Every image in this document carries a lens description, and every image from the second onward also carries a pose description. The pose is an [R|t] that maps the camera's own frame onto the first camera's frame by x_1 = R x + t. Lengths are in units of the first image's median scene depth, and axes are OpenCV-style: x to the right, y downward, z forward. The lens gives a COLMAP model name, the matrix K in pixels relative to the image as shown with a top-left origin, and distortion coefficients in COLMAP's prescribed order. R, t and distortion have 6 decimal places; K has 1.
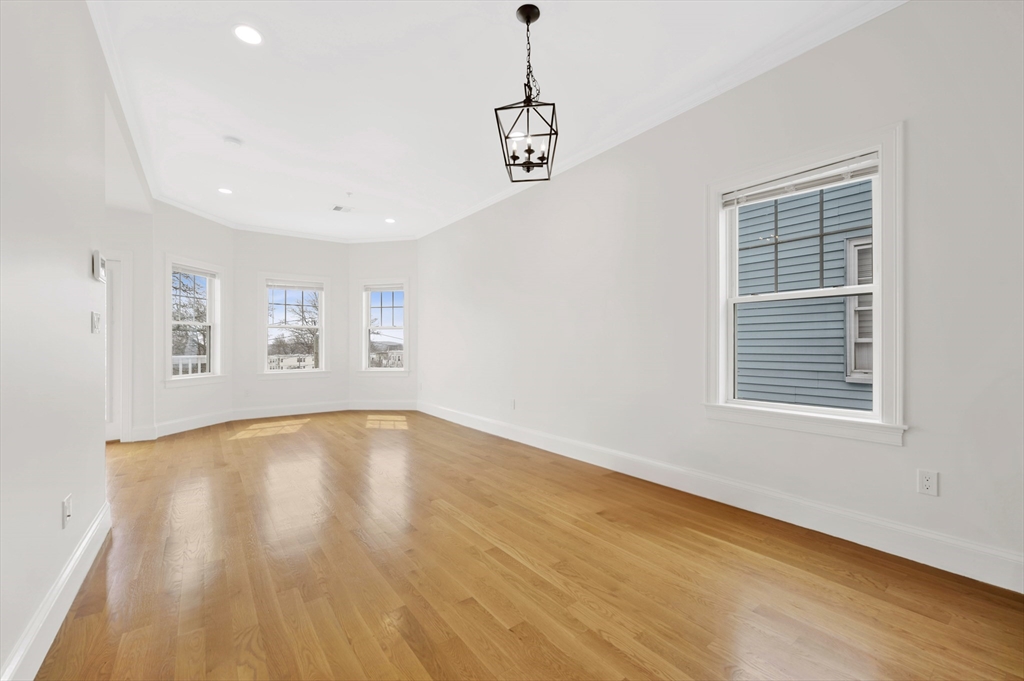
lens RADIAL K [[412.8, 0, 512.2], [0, 412.8, 347.3], [0, 0, 1]] dist [-0.001211, -0.000075]
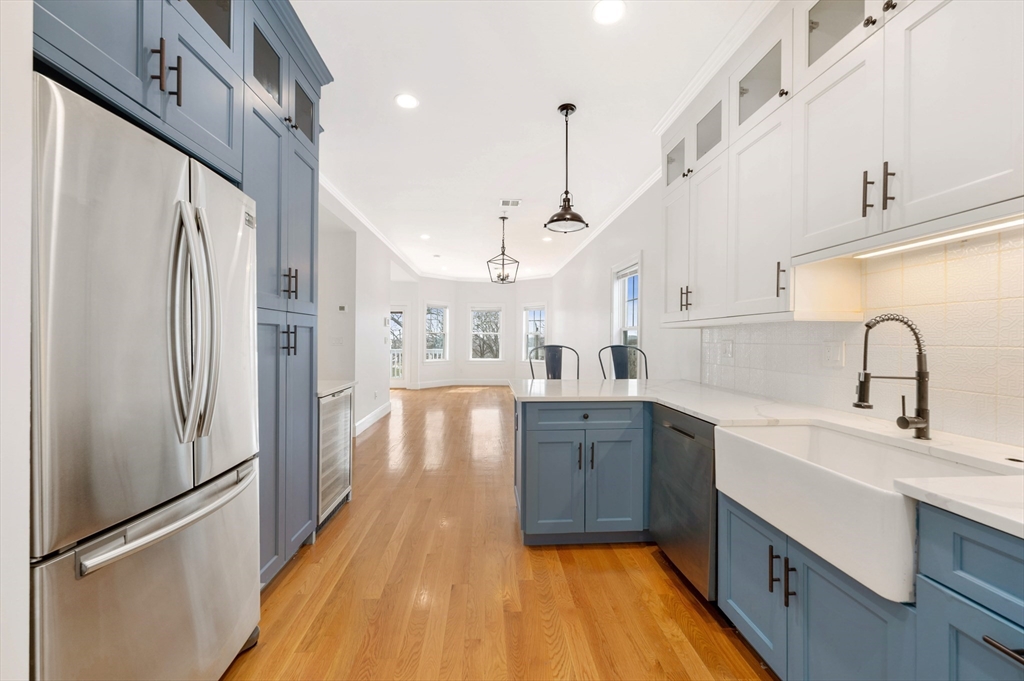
lens RADIAL K [[407.9, 0, 512.0], [0, 407.9, 340.5], [0, 0, 1]] dist [-0.002107, -0.000295]
pose [[0.835971, 0.011584, -0.548651, 0.579450], [-0.013511, 0.999909, 0.000526, -0.028965], [0.548607, 0.006973, 0.836051, -0.412455]]
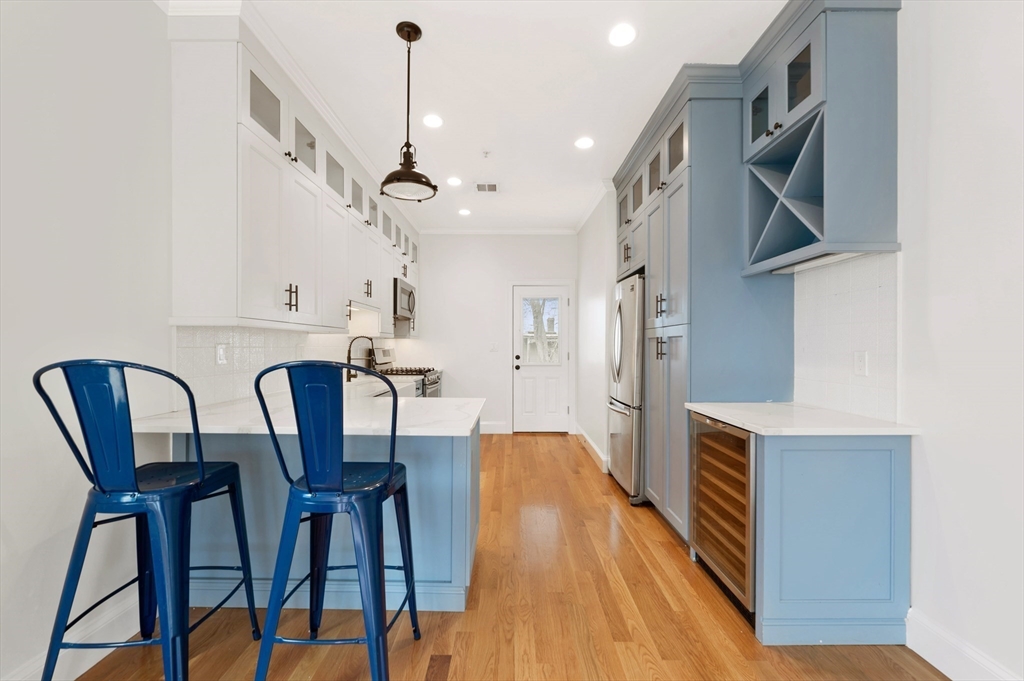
lens RADIAL K [[415.4, 0, 509.5], [0, 415.4, 347.1], [0, 0, 1]] dist [-0.002523, -0.000224]
pose [[-0.796726, 0.000378, 0.604340, 0.042240], [0.002618, 0.999993, 0.002827, -0.029658], [-0.604334, 0.003834, -0.796722, 0.308872]]
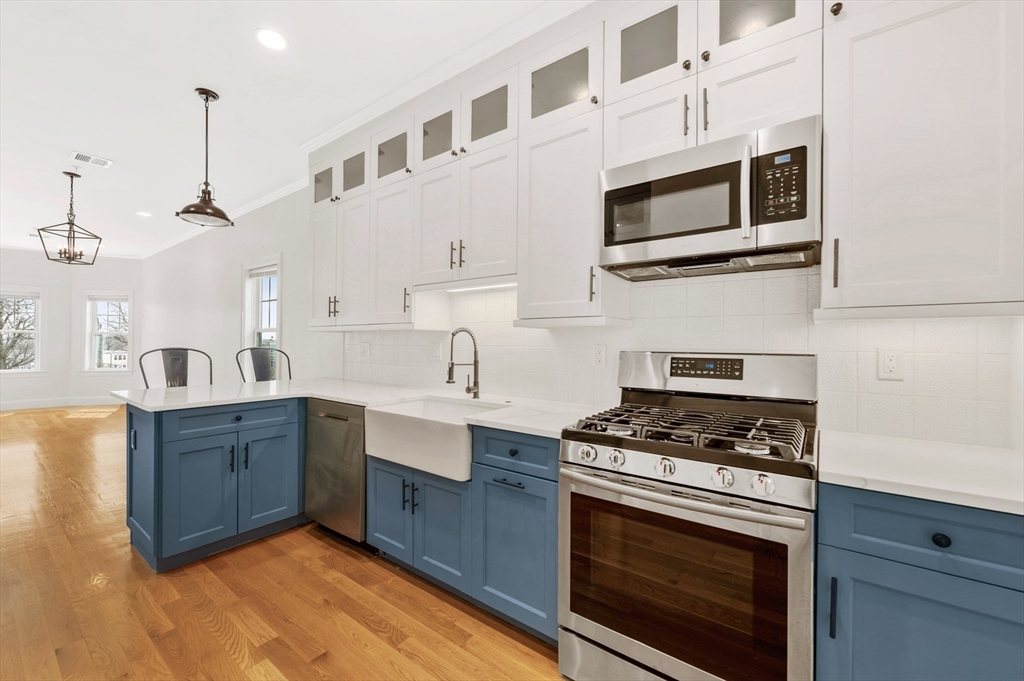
lens RADIAL K [[407.7, 0, 512.9], [0, 407.7, 343.4], [0, 0, 1]] dist [-0.000835, 0.000034]
pose [[0.959977, 0.011999, 0.279821, 0.566440], [-0.010456, 0.999921, -0.007006, -0.029133], [-0.279883, 0.003799, 0.960026, -0.505991]]
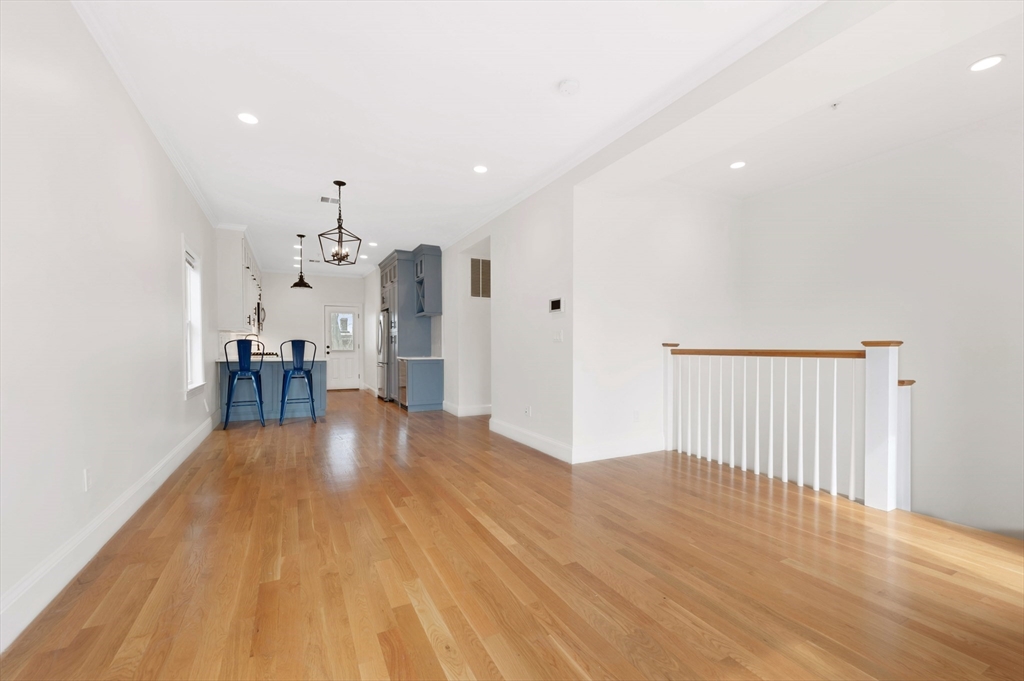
lens RADIAL K [[426.8, 0, 509.6], [0, 426.8, 354.3], [0, 0, 1]] dist [-0.000170, 0.000050]
pose [[-0.984520, 0.000942, 0.175269, -0.454259], [0.005475, 0.999663, 0.025383, -0.011574], [-0.175186, 0.025950, -0.984193, 1.169492]]
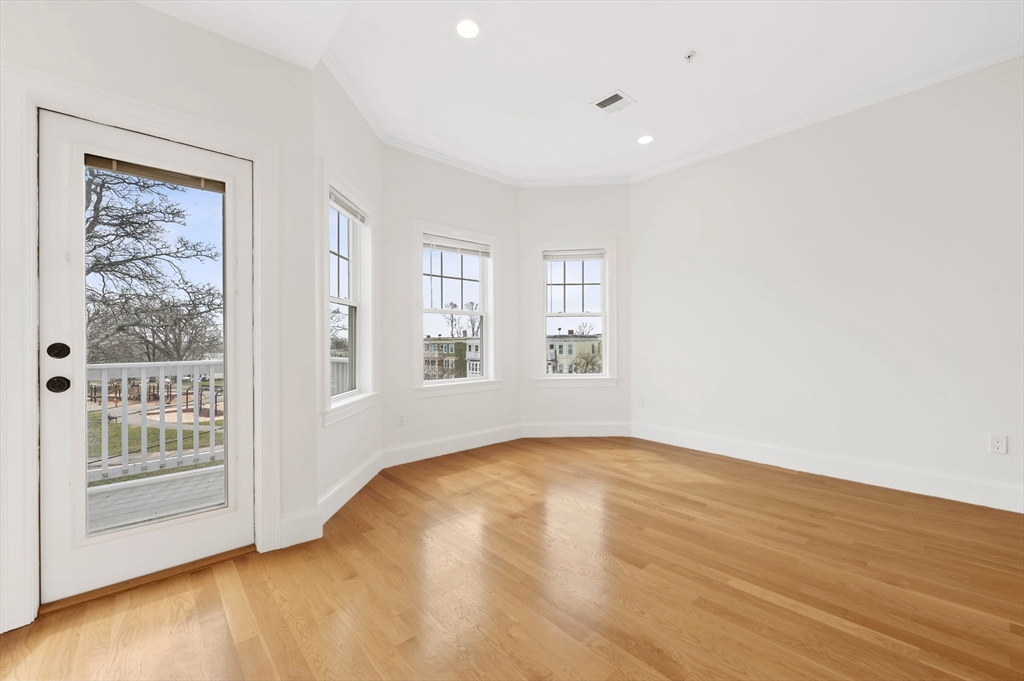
lens RADIAL K [[407.7, 0, 512.9], [0, 407.7, 343.4], [0, 0, 1]] dist [-0.000835, 0.000034]
pose [[0.995924, -0.002261, 0.090167, -0.586548], [0.002246, 0.999997, 0.000276, -0.001958], [-0.090167, -0.000072, 0.995927, 0.433311]]
